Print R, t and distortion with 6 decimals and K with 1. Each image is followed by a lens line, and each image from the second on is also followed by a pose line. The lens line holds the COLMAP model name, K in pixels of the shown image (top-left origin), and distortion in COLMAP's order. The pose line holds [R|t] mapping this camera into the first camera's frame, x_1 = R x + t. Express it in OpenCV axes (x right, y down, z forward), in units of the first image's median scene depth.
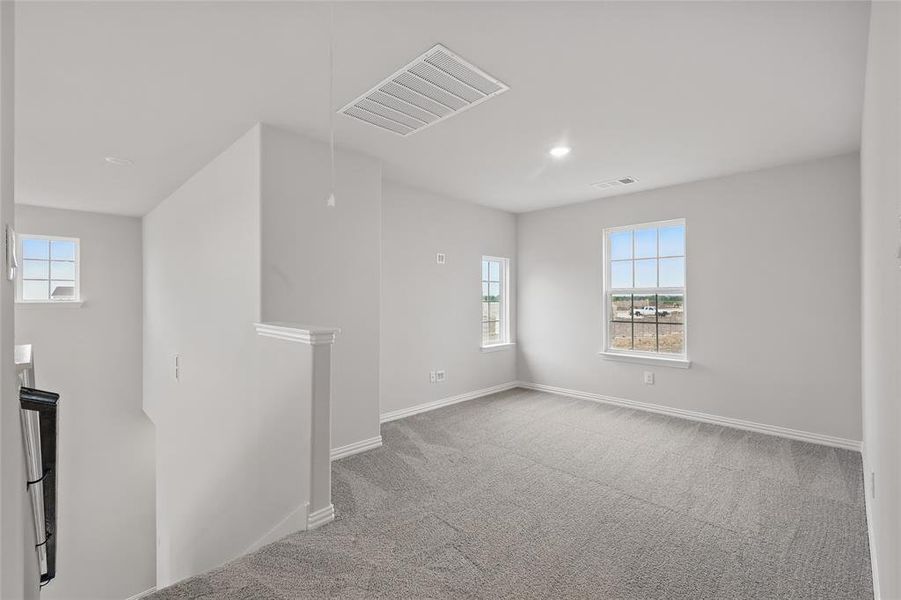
lens RADIAL K [[404.8, 0, 433.3], [0, 404.8, 295.1], [0, 0, 1]] dist [0.001656, 0.000108]
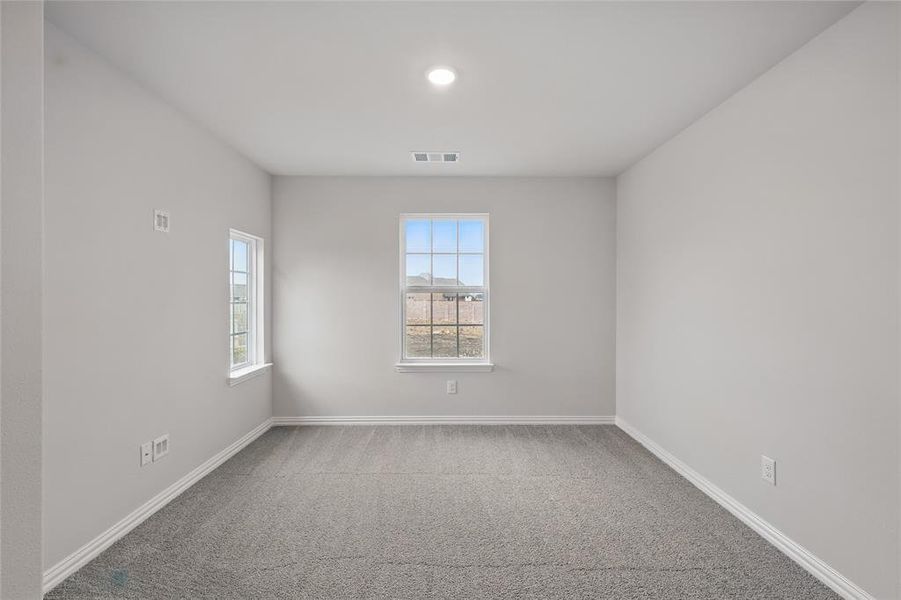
lens RADIAL K [[400.0, 0, 450.7], [0, 400.0, 298.7], [0, 0, 1]] dist [0.003214, 0.000020]
pose [[0.673359, -0.001053, 0.739315, -0.115667], [-0.005430, 0.999965, 0.006370, 0.003156], [-0.739296, -0.008304, 0.673329, 0.384734]]
